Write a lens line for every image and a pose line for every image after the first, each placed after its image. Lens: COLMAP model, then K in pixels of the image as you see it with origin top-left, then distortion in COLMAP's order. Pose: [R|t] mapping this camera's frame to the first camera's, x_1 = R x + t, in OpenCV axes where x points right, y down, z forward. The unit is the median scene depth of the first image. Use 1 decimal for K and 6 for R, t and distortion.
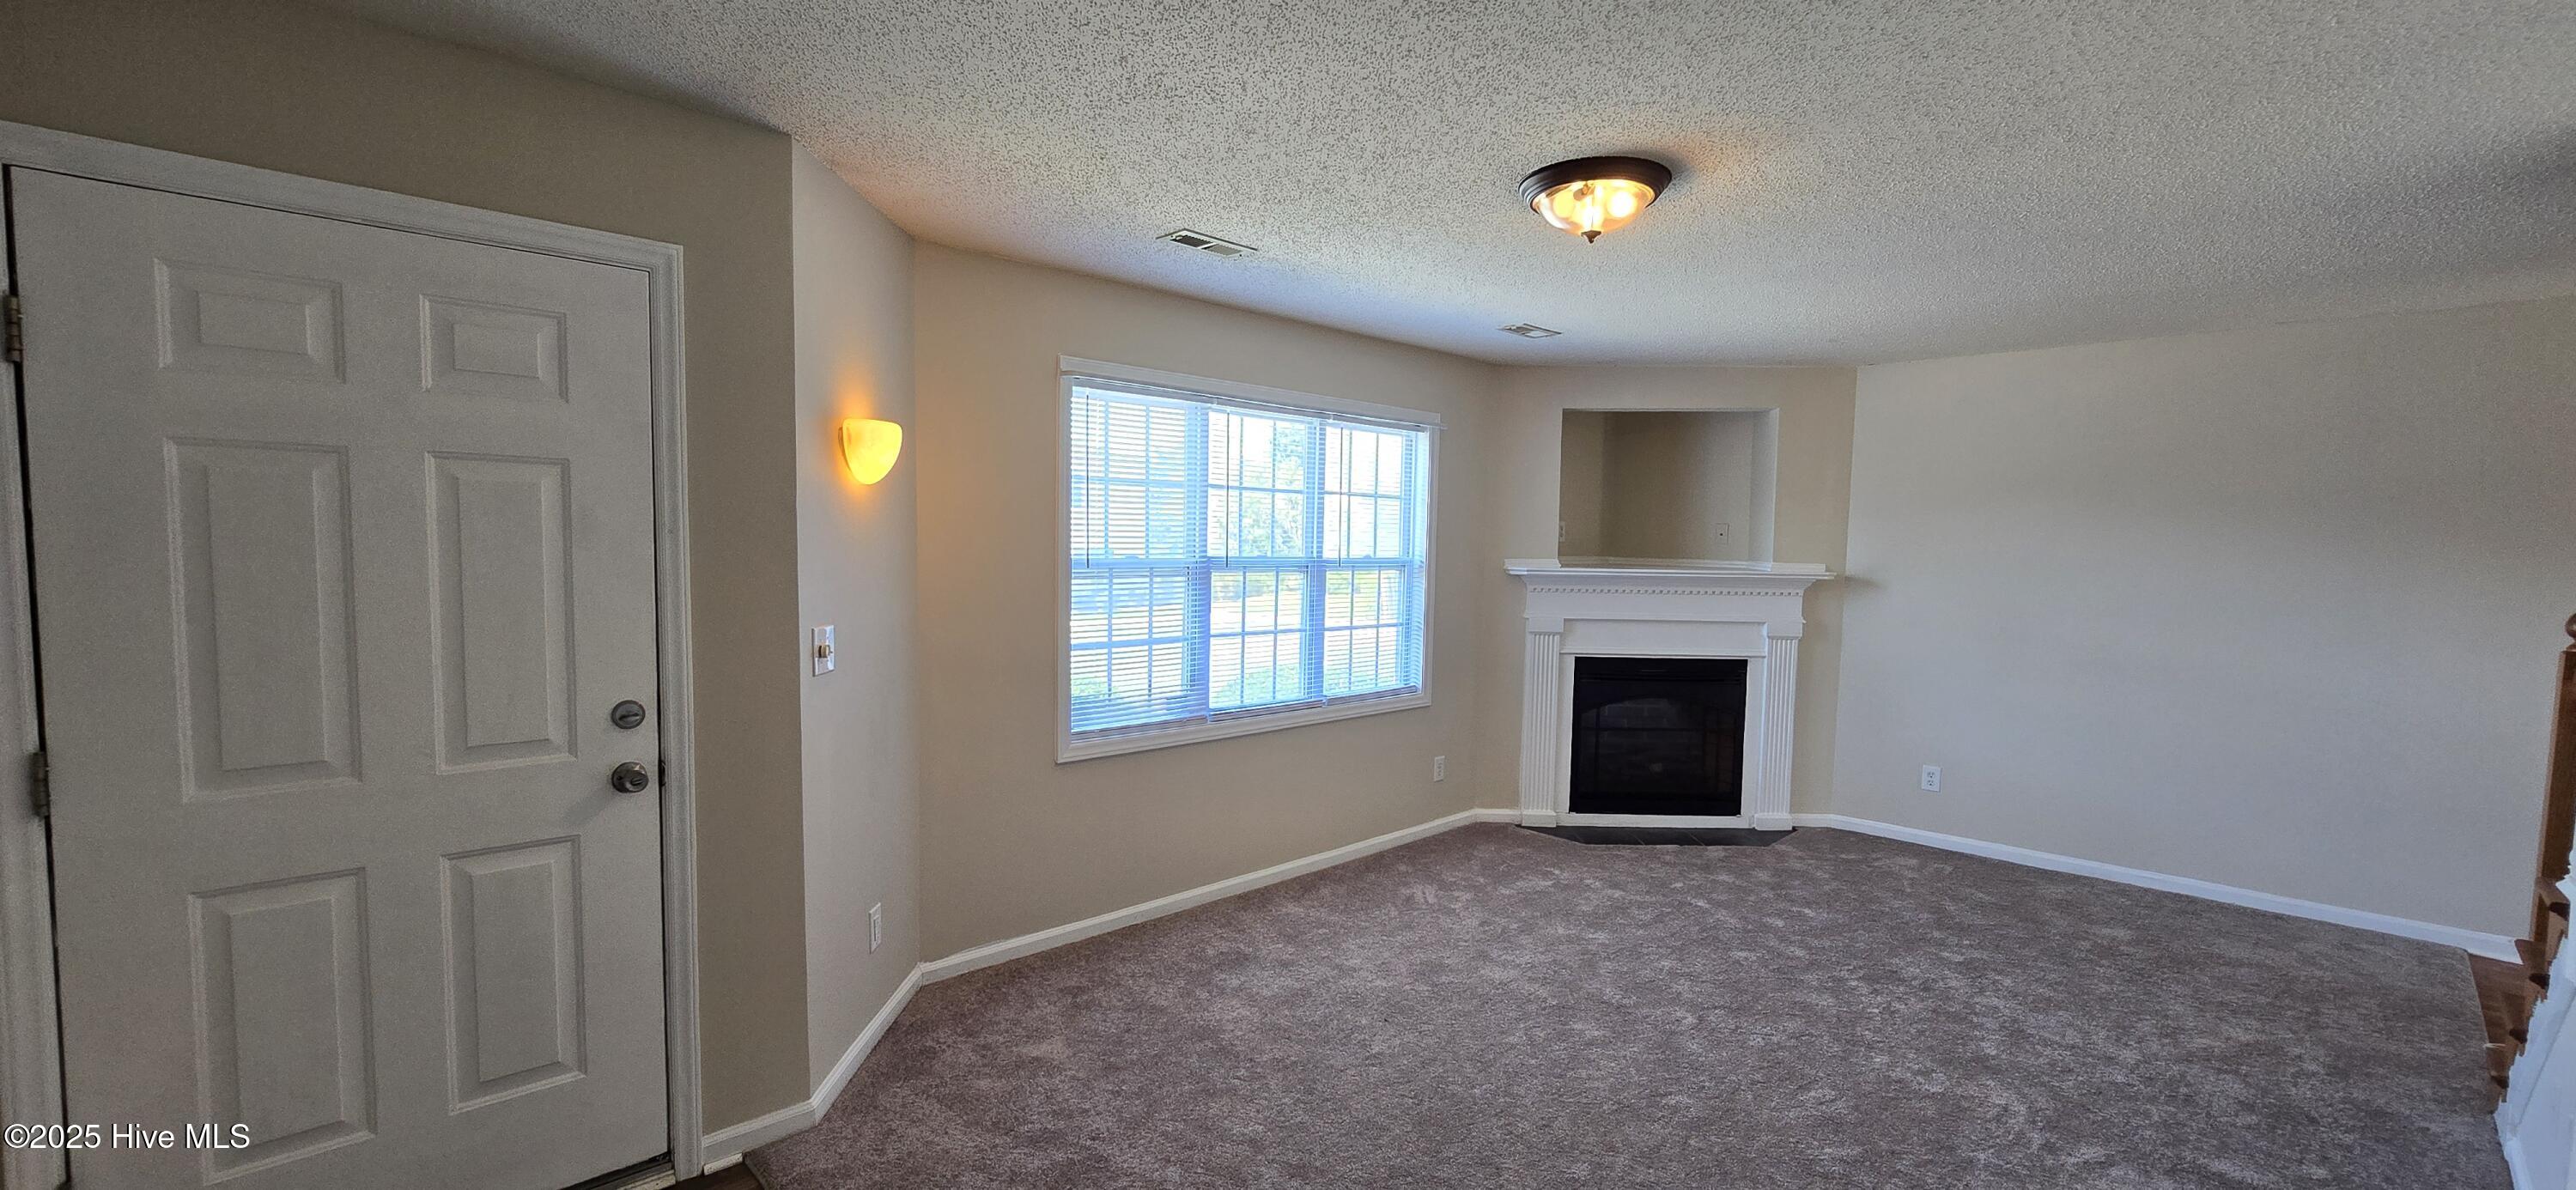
lens RADIAL K [[1053.5, 0, 1273.7], [0, 1053.5, 612.0], [0, 0, 1]] dist [-0.004591, -0.000400]
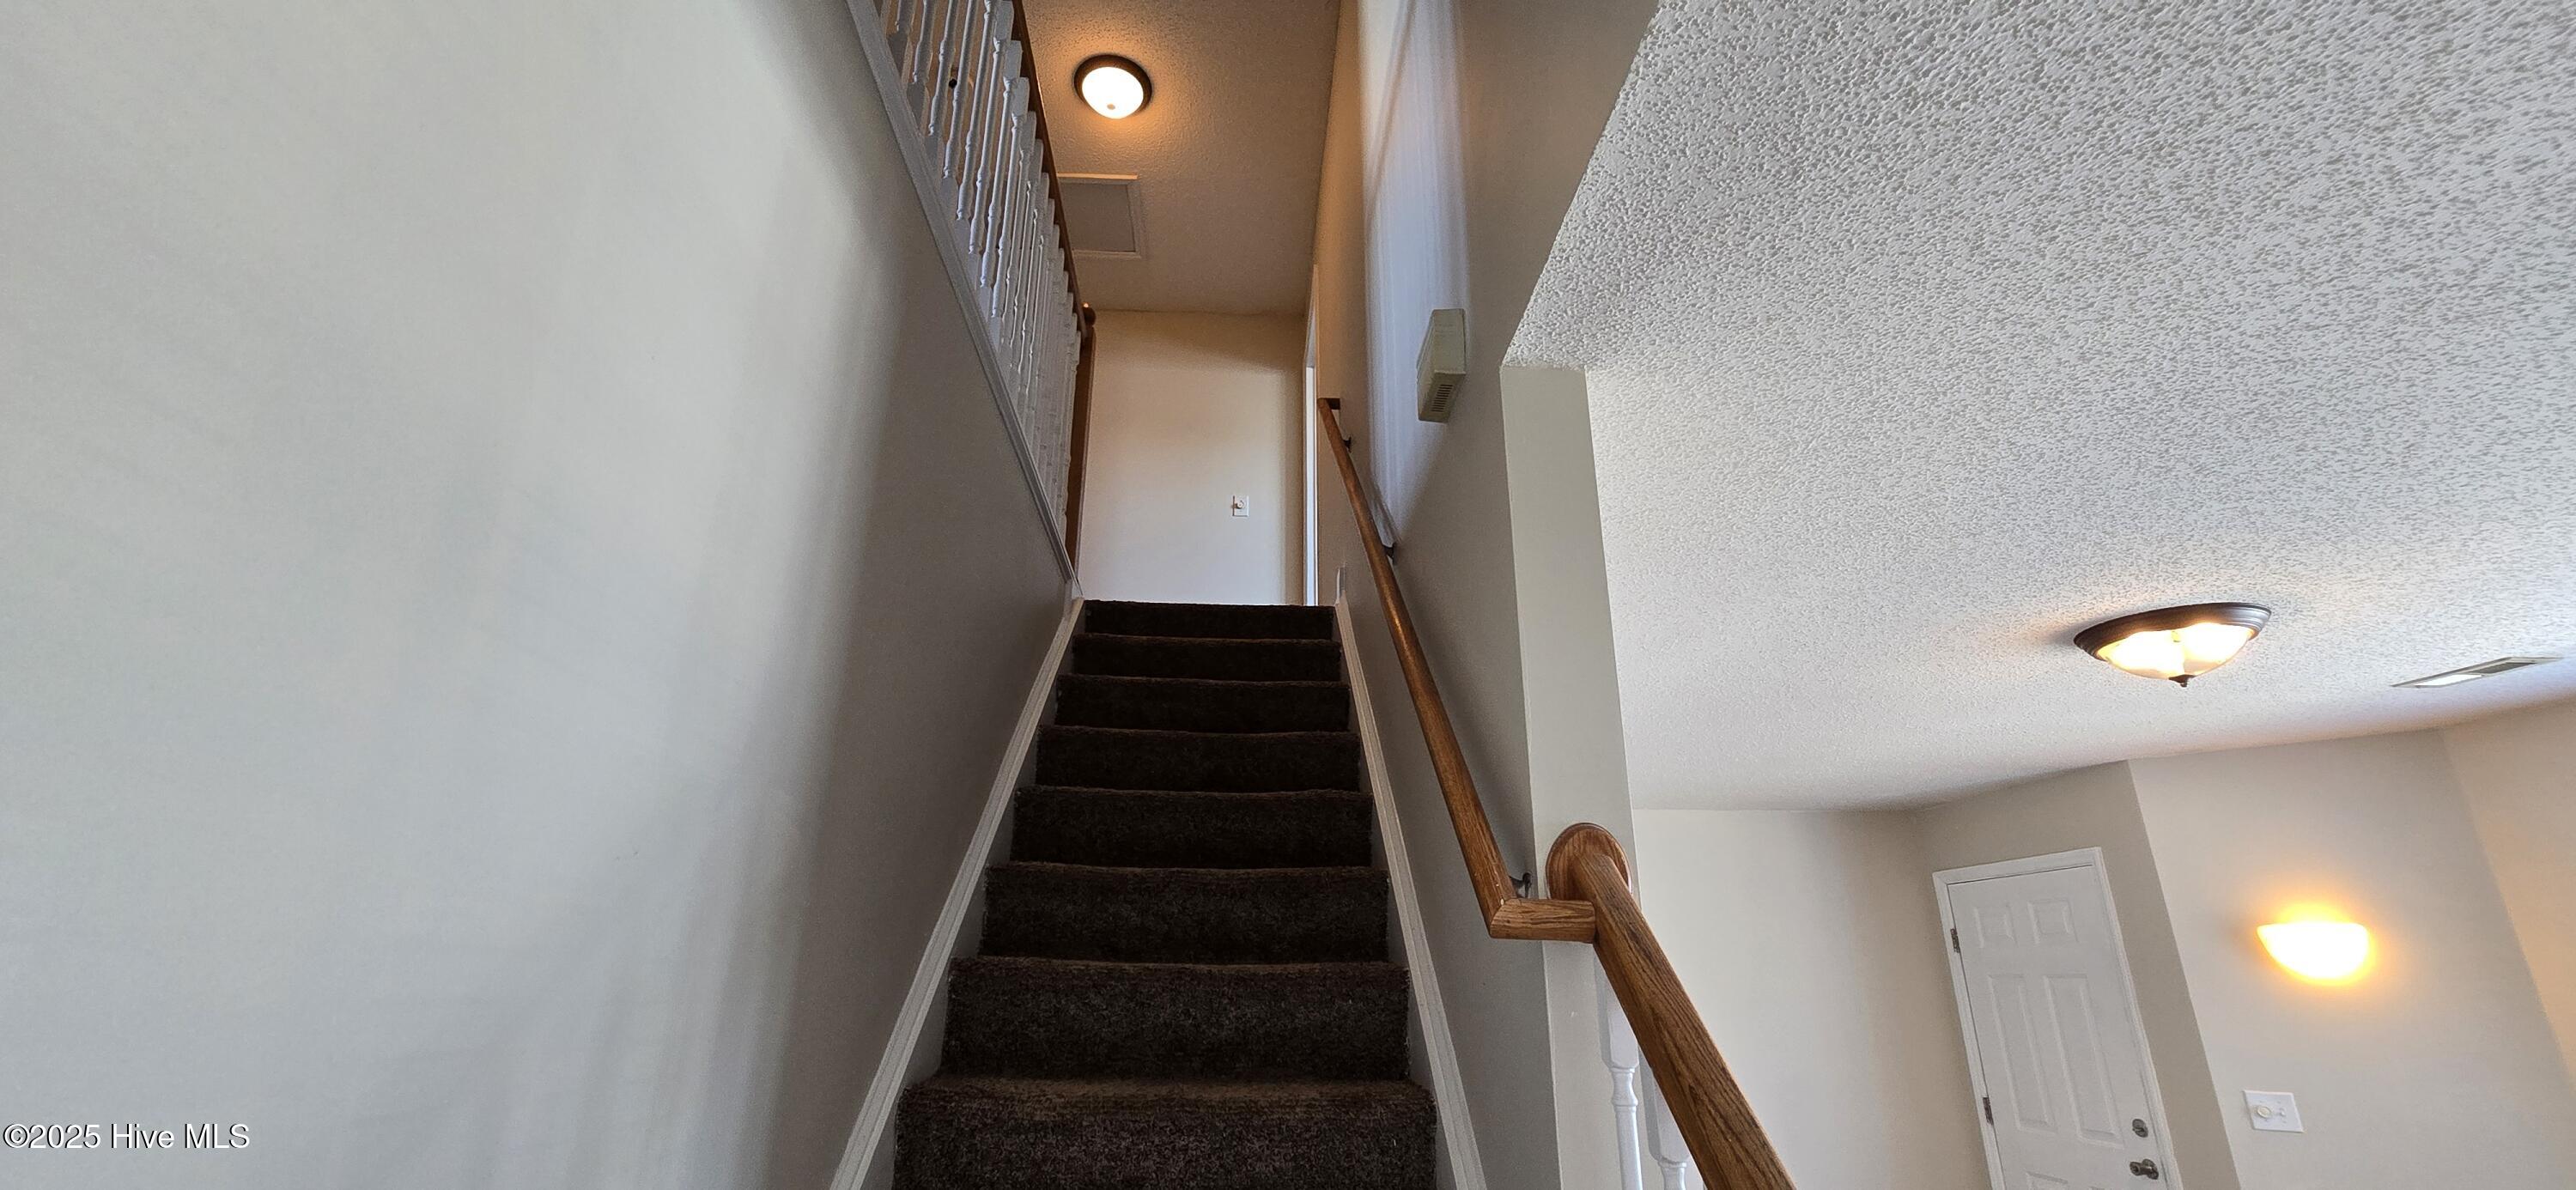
lens RADIAL K [[1053.5, 0, 1273.7], [0, 1053.5, 612.0], [0, 0, 1]] dist [-0.004591, -0.000400]
pose [[-0.654928, -0.276424, -0.703320, 0.798943], [-0.077093, 0.950282, -0.301698, -0.035244], [0.751749, -0.143369, -0.643676, 0.527157]]
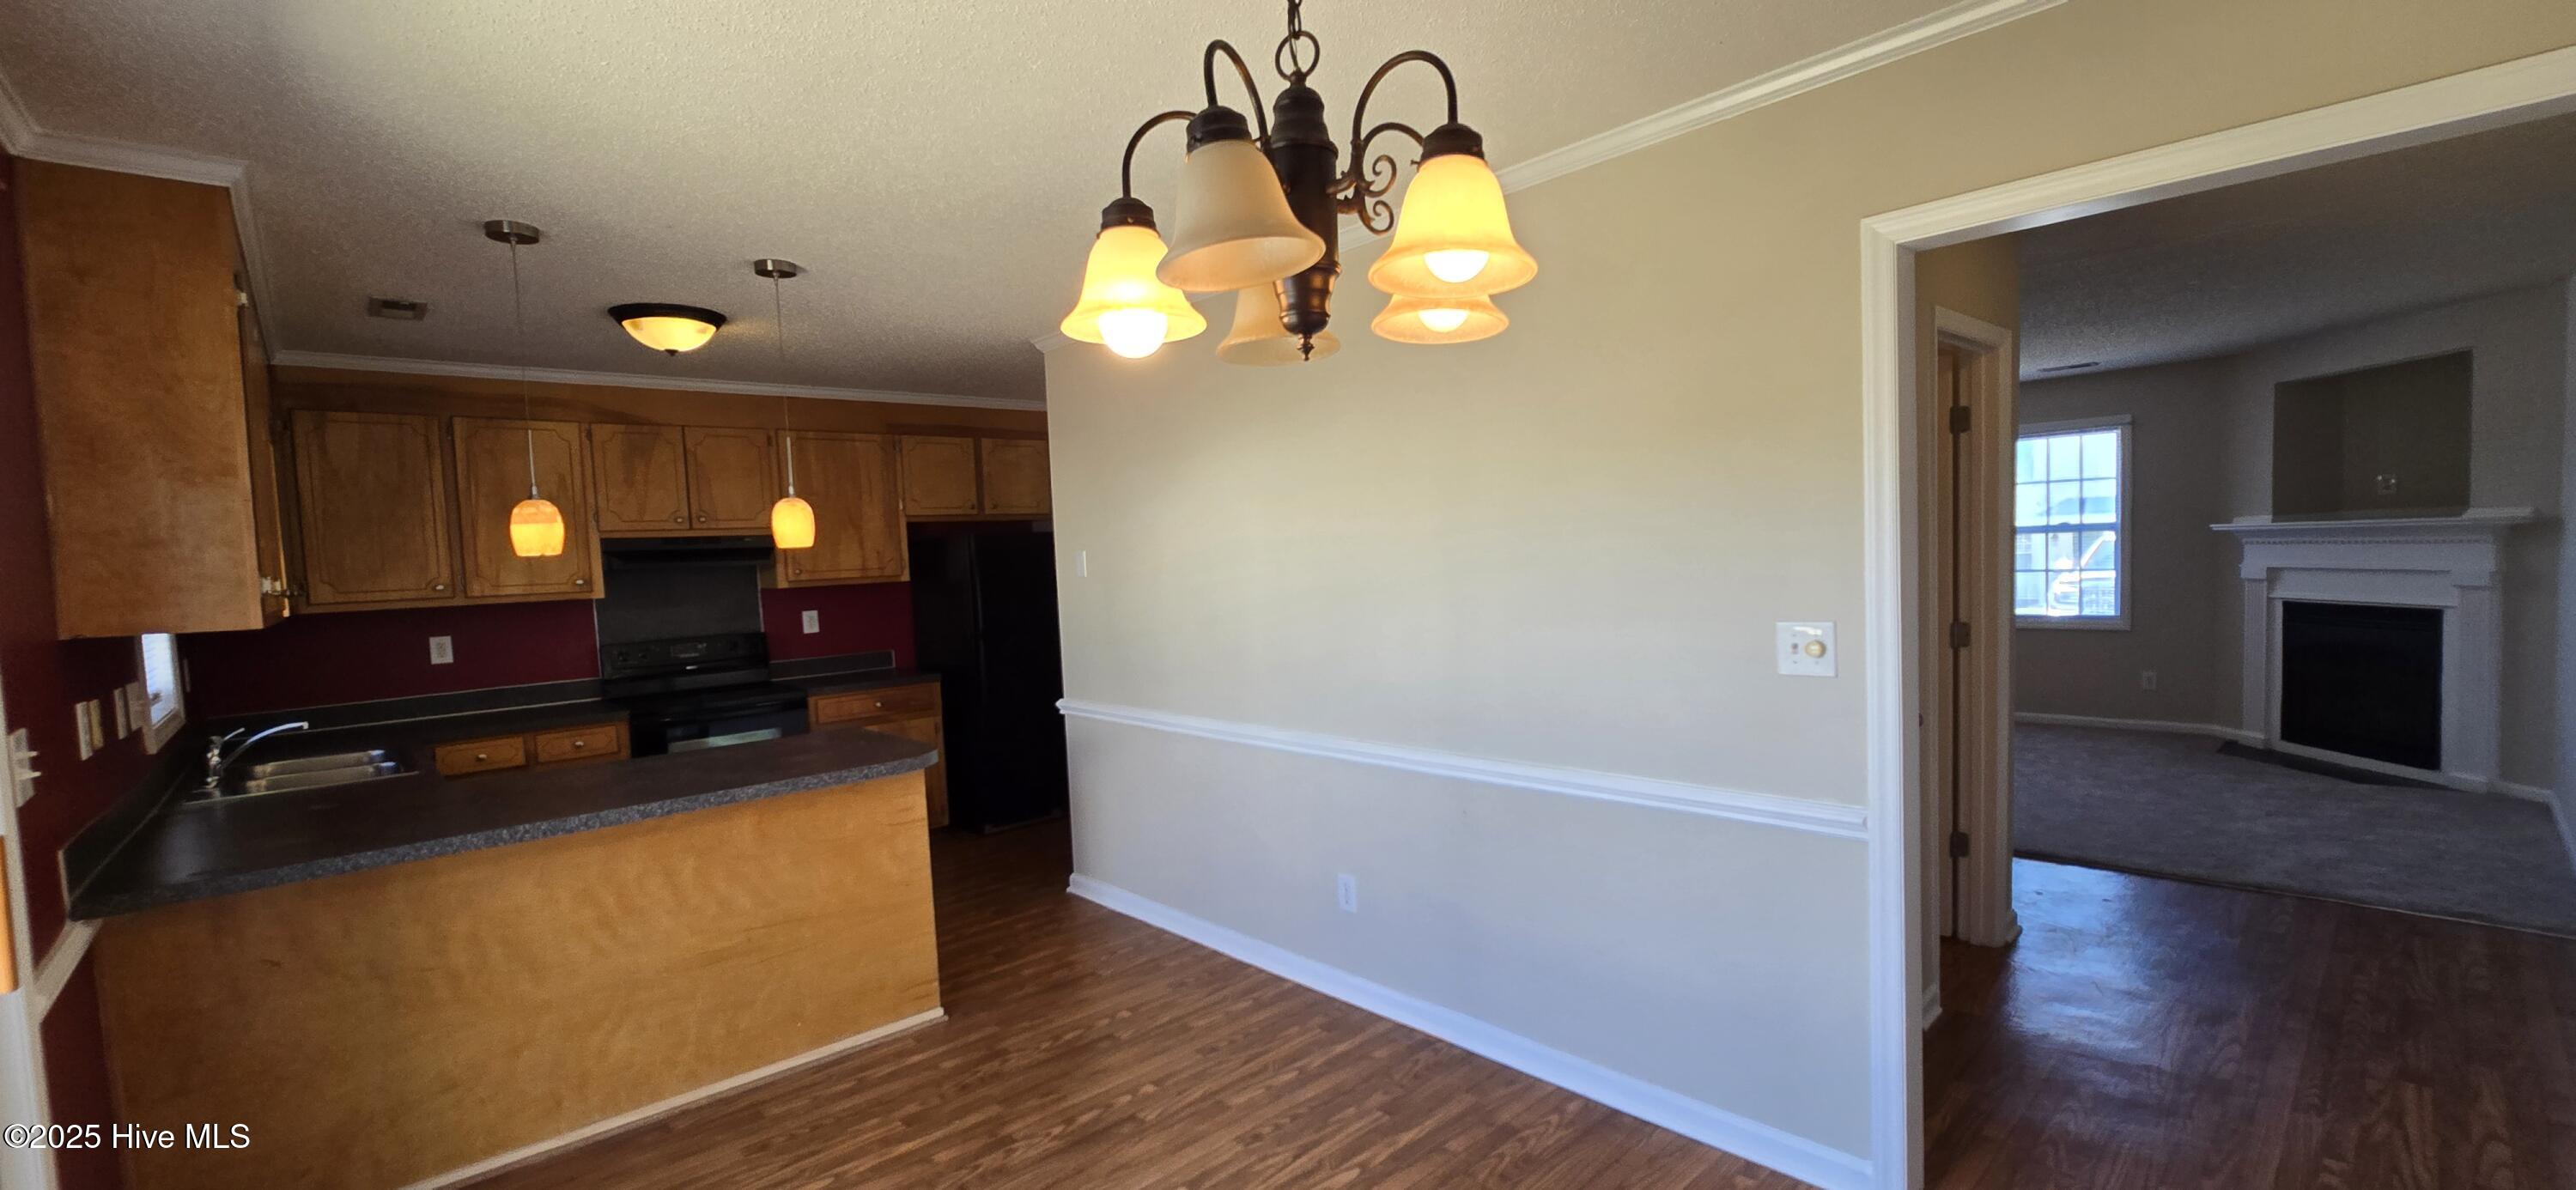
lens RADIAL K [[1053.5, 0, 1273.7], [0, 1053.5, 612.0], [0, 0, 1]] dist [-0.004591, -0.000400]
pose [[-0.033454, 0.041515, -0.998578, 1.593734], [-0.023821, 0.998820, 0.042323, 0.035443], [0.999156, 0.025203, -0.032426, -0.049730]]
